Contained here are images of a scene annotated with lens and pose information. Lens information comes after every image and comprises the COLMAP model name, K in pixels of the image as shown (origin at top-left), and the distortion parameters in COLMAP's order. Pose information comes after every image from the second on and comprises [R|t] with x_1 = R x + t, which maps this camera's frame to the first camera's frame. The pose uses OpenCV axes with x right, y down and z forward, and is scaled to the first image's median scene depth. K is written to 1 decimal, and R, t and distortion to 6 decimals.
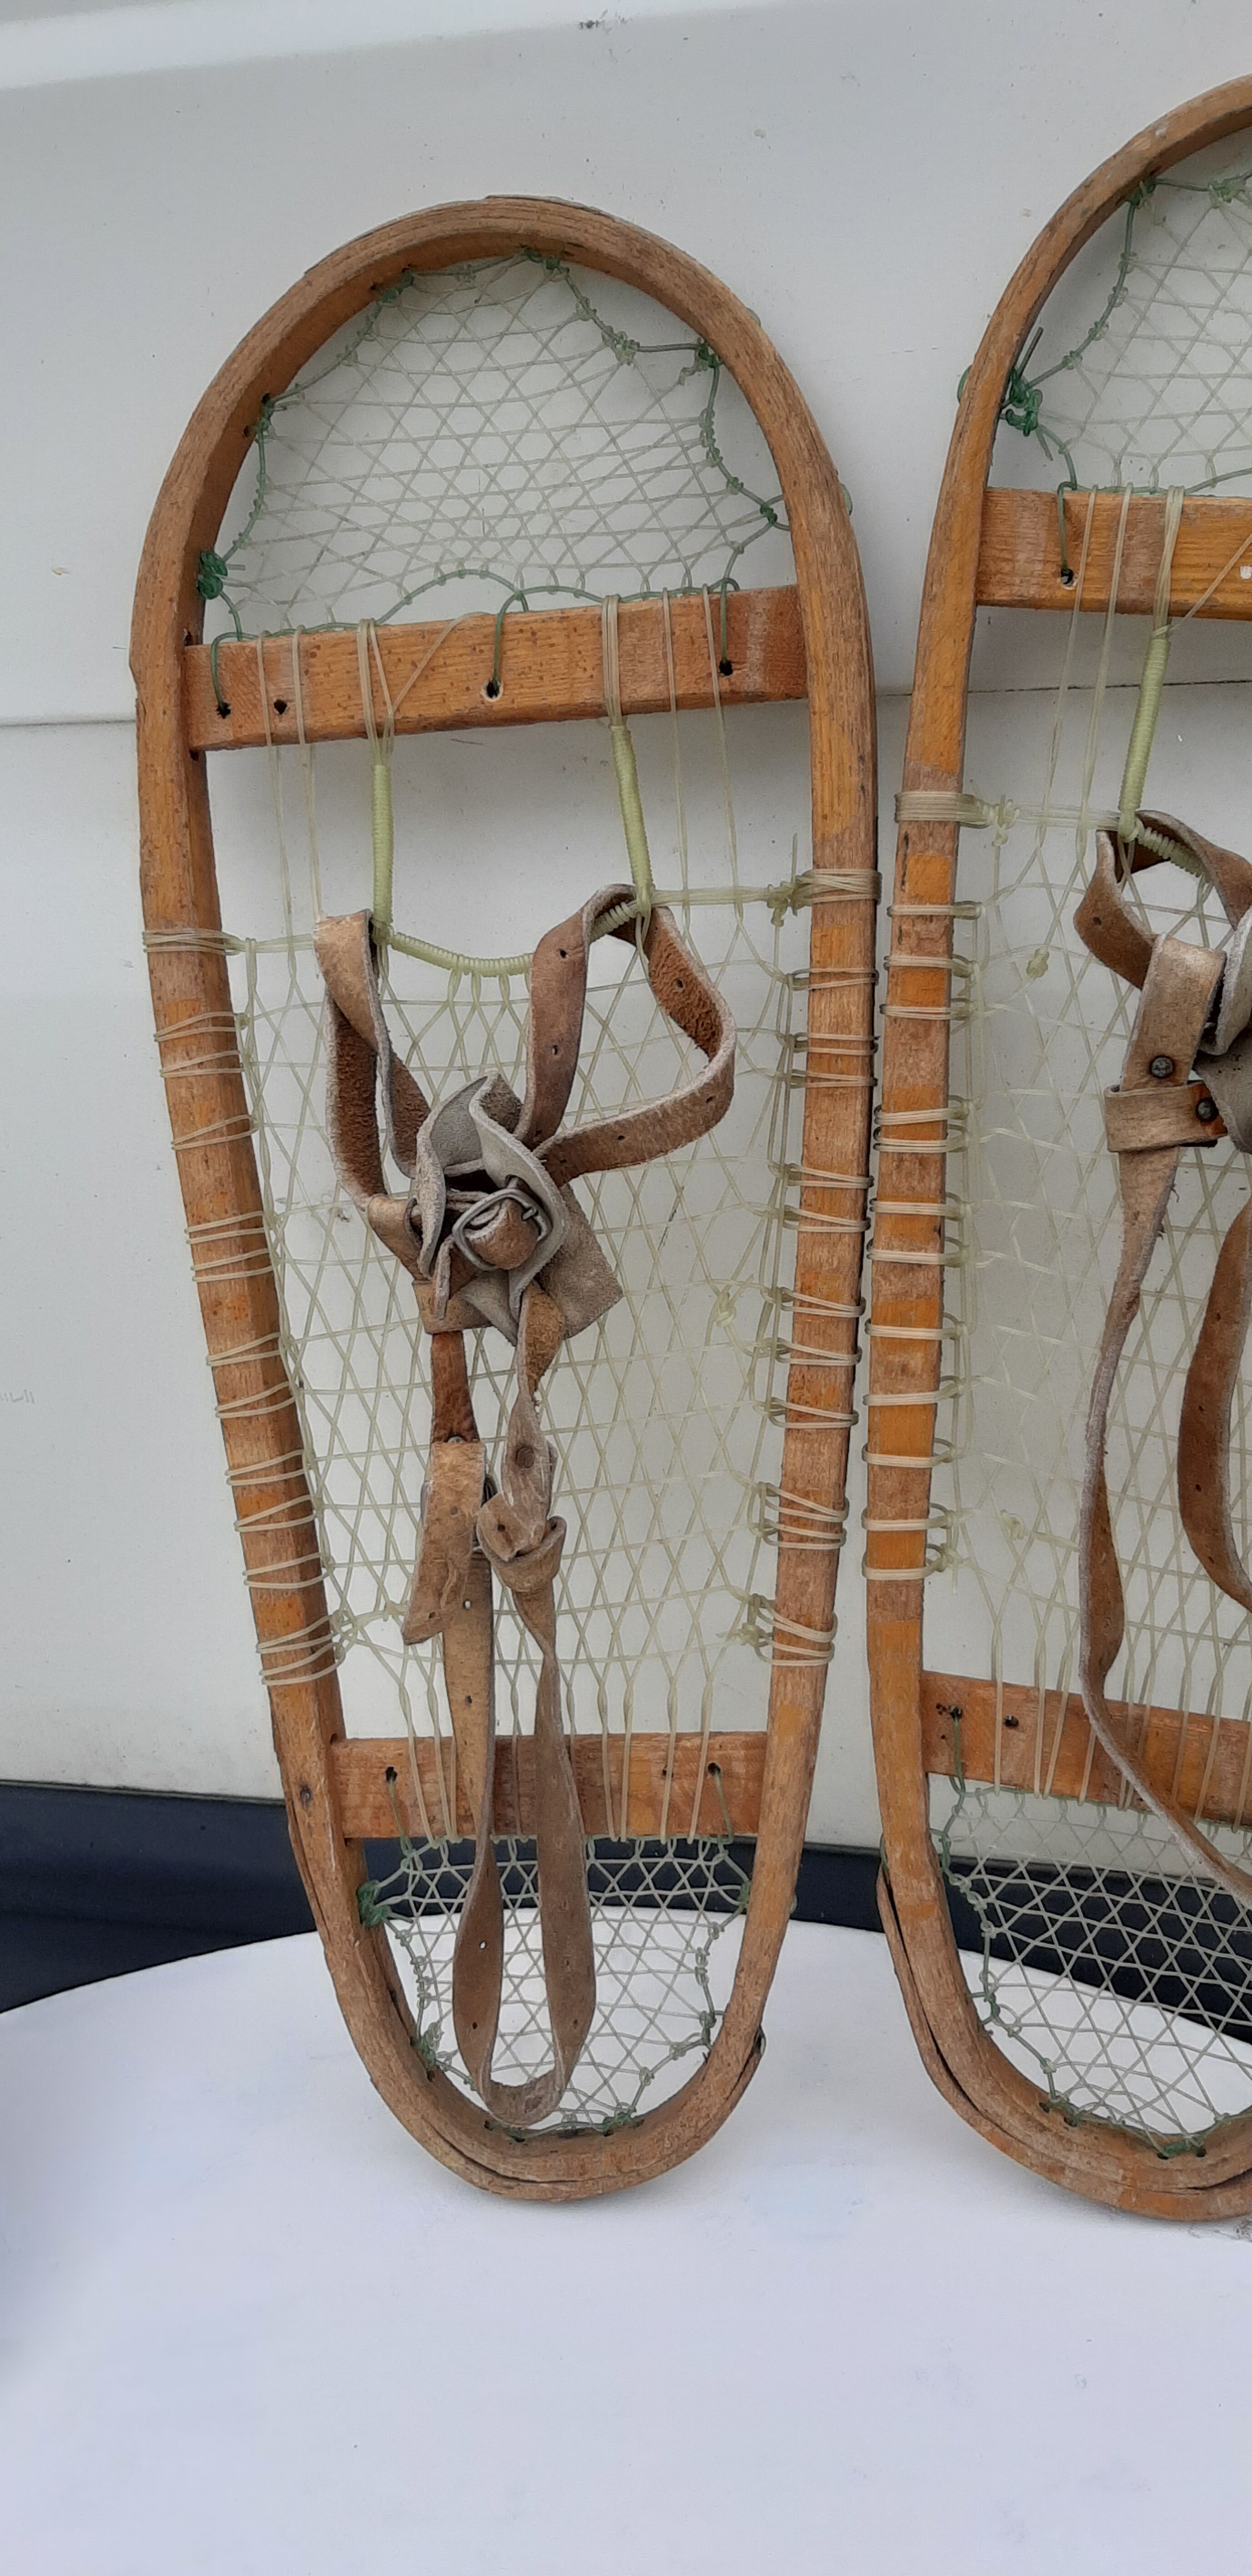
lens RADIAL K [[2056.8, 0, 637.3], [0, 2056.8, 1281.1], [0, 0, 1]] dist [0.092175, -0.187250]
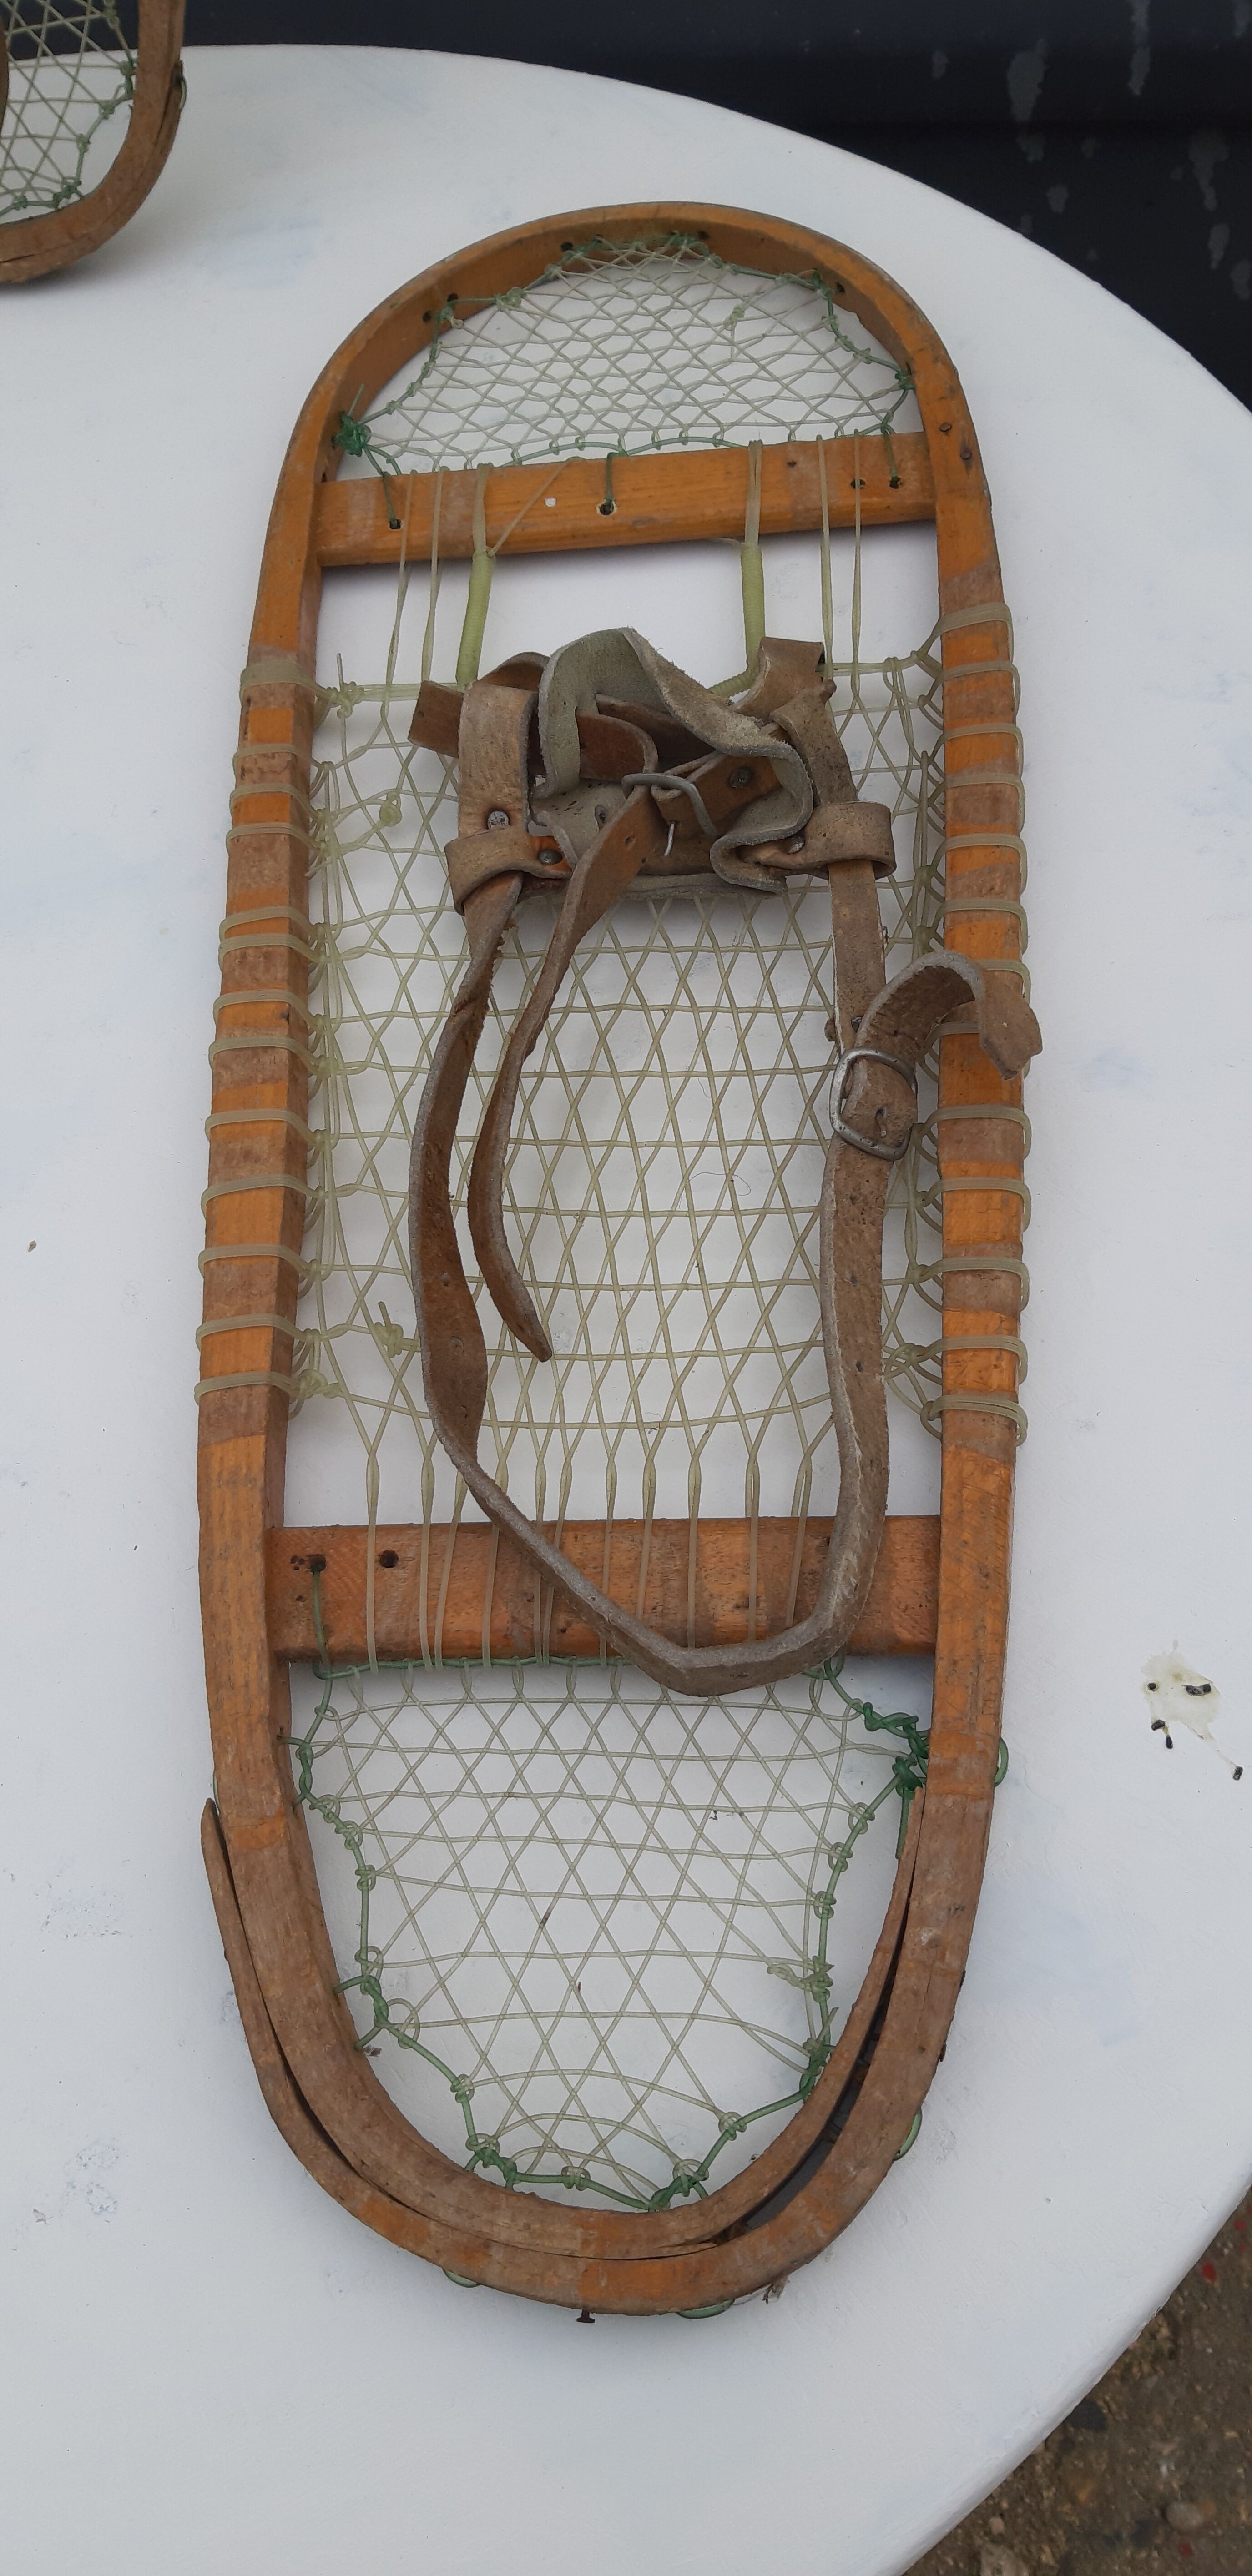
lens RADIAL K [[2056.8, 0, 645.6], [0, 2056.8, 1287.2], [0, 0, 1]] dist [0.092175, -0.187250]
pose [[0.994591, -0.019494, 0.102022, 0.198764], [0.079150, 0.778275, -0.622915, 0.604656], [-0.067258, 0.627621, 0.775608, 0.359923]]
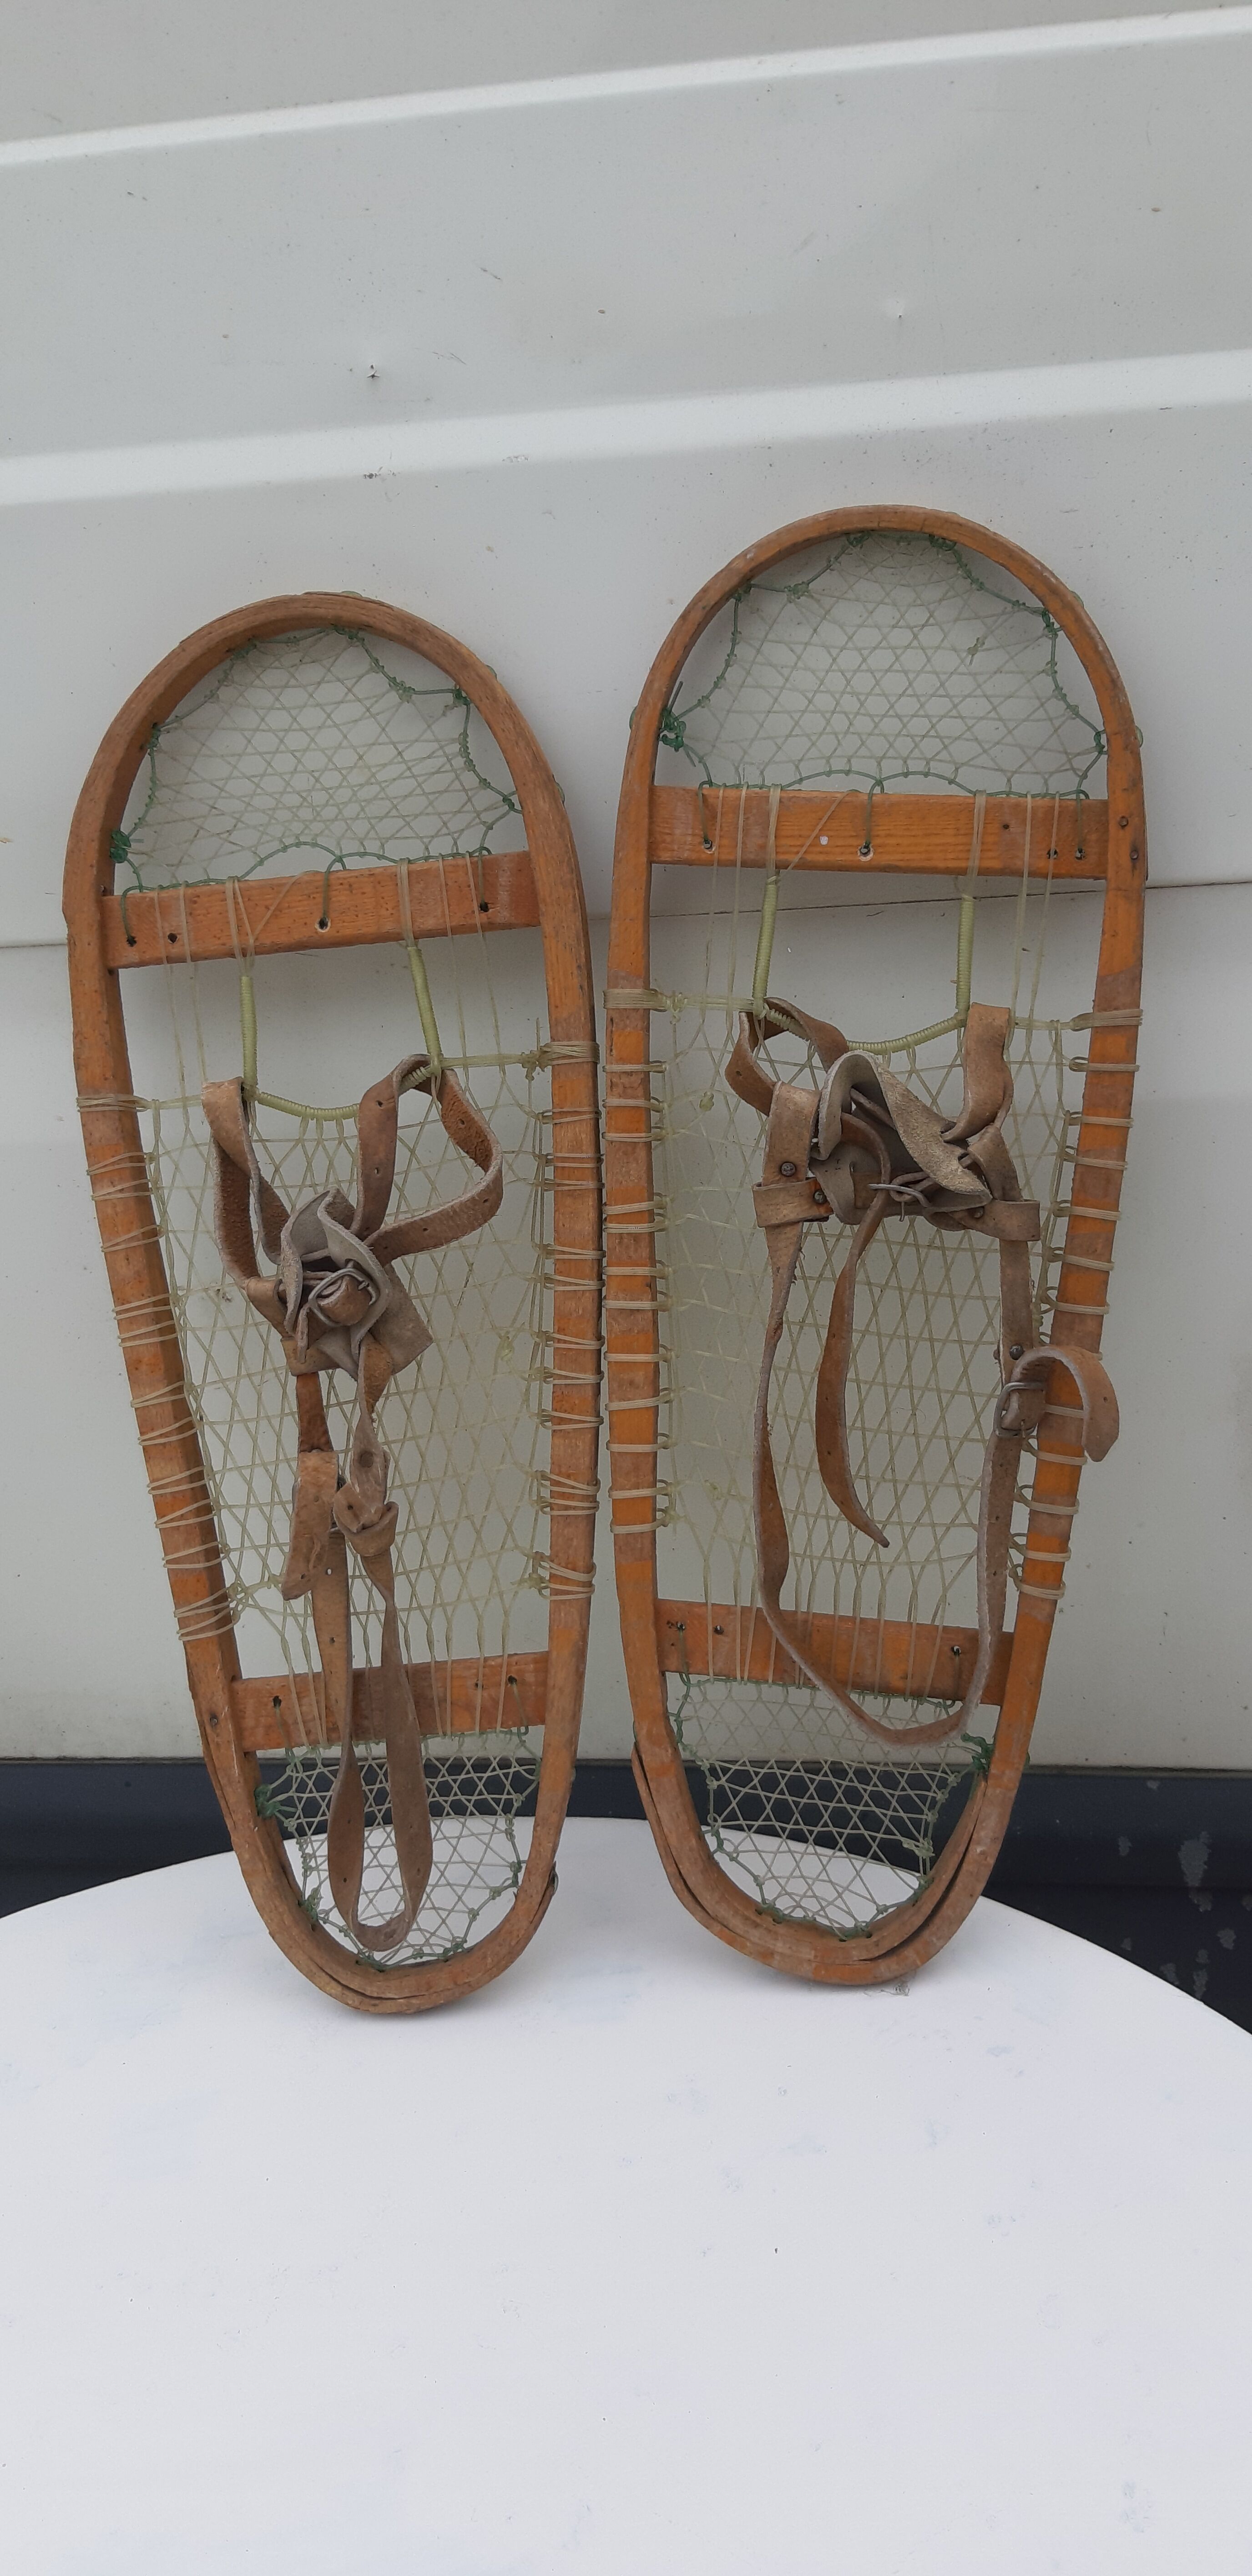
lens RADIAL K [[2056.8, 0, 631.0], [0, 2056.8, 1276.0], [0, 0, 1]] dist [0.092175, -0.187250]
pose [[0.996732, -0.040958, 0.069623, 0.032173], [0.044494, 0.997757, -0.050018, 0.038598], [-0.067418, 0.052952, 0.996319, -0.416381]]
